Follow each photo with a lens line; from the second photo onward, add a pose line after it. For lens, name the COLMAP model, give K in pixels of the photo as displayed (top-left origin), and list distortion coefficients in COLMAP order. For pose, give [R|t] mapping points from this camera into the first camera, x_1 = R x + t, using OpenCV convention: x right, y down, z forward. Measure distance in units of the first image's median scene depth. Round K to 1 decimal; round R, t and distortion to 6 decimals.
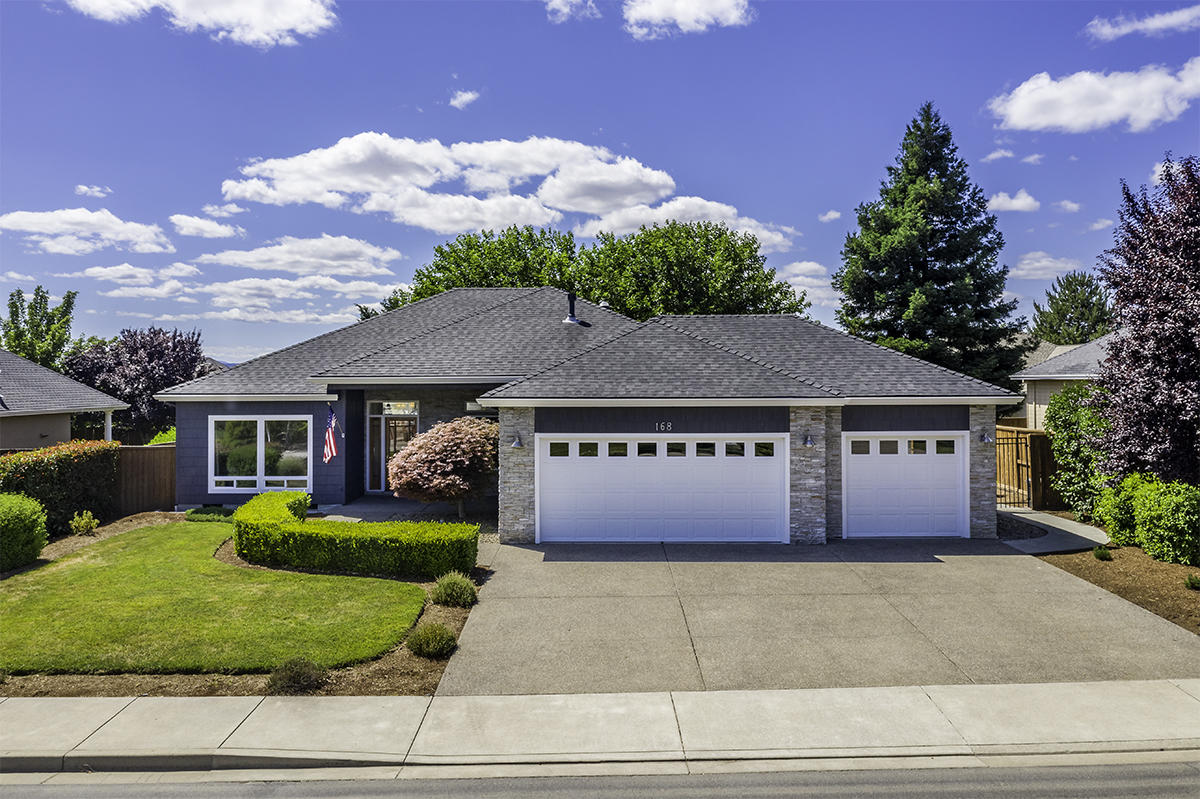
lens RADIAL K [[984.8, 0, 593.0], [0, 984.8, 378.7], [0, 0, 1]] dist [-0.020739, -0.002862]
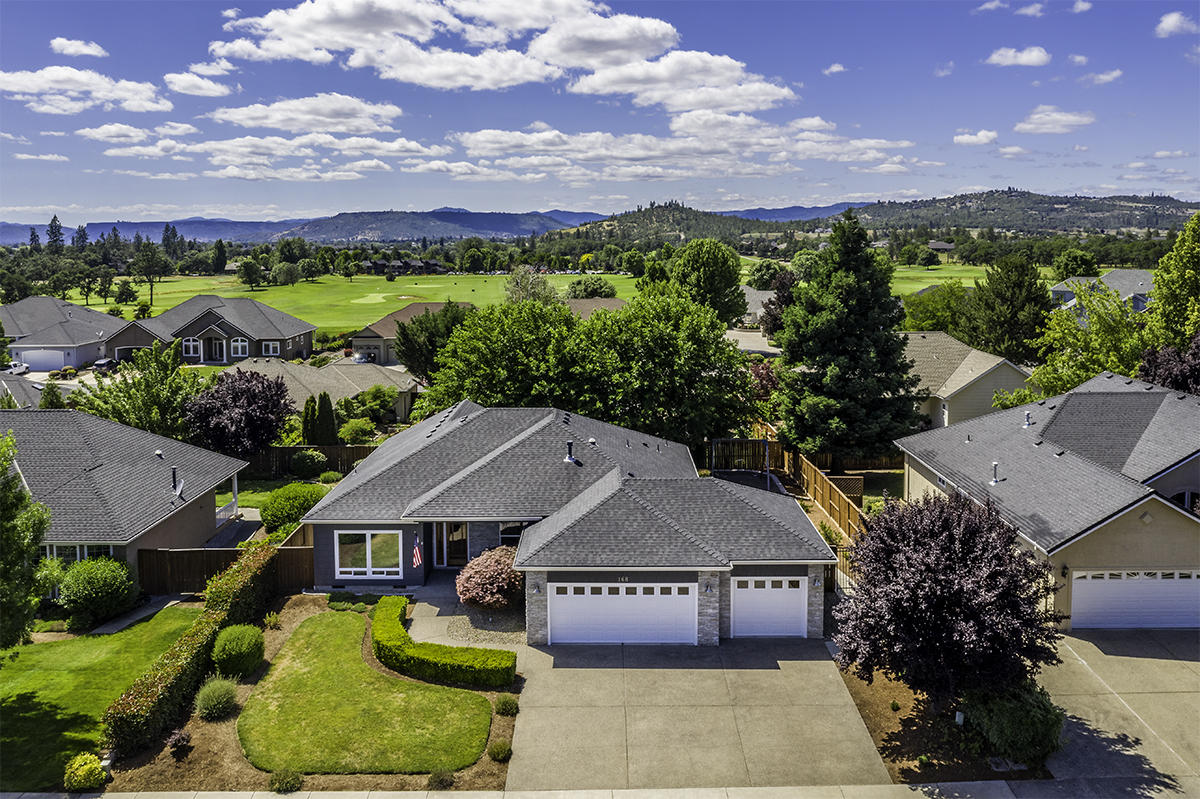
lens RADIAL K [[976.3, 0, 591.9], [0, 976.3, 337.5], [0, 0, 1]] dist [-0.015964, -0.008493]
pose [[0.999993, 0.002008, -0.003206, 0.022228], [-0.001678, 0.995017, 0.099692, -0.530469], [0.003390, -0.099686, 0.995013, -0.624391]]
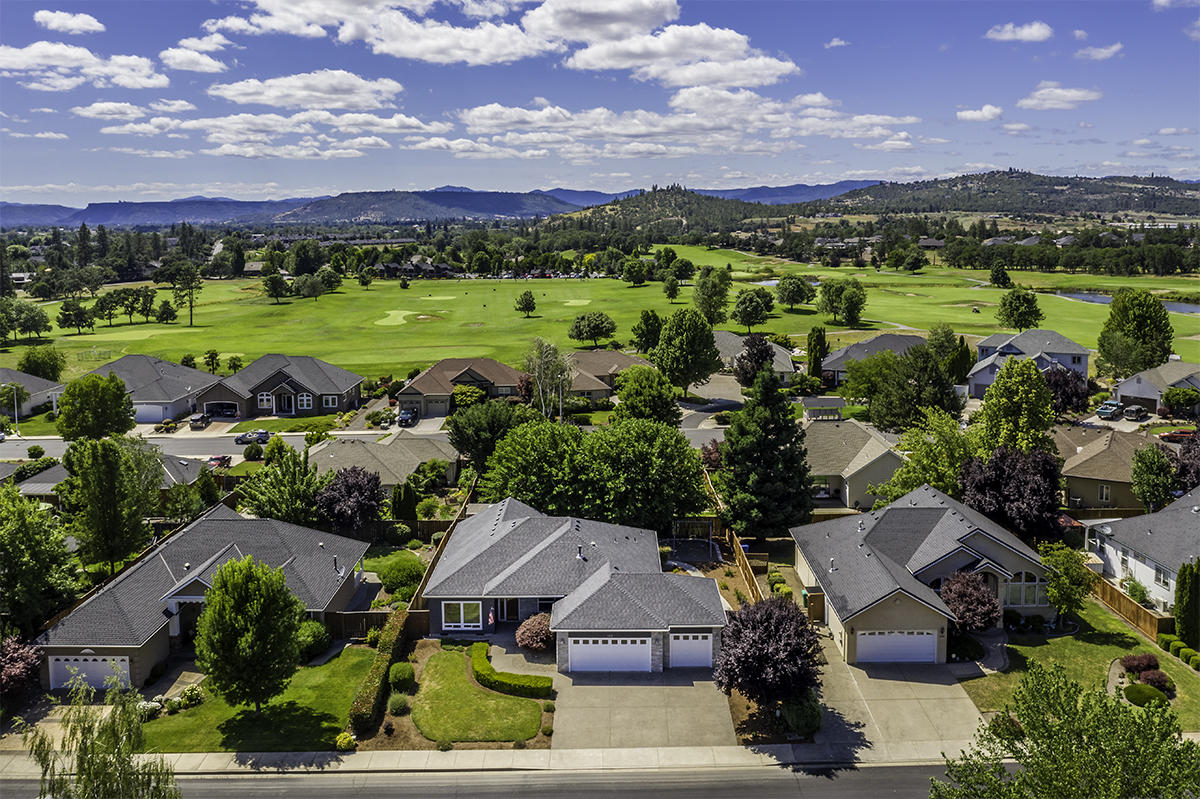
lens RADIAL K [[982.8, 0, 598.3], [0, 982.8, 301.0], [0, 0, 1]] dist [-0.023498, -0.002755]
pose [[1.000000, 0.000267, 0.000266, 0.033371], [-0.000288, 0.996436, 0.084348, -1.253520], [-0.000243, -0.084348, 0.996436, -1.966038]]
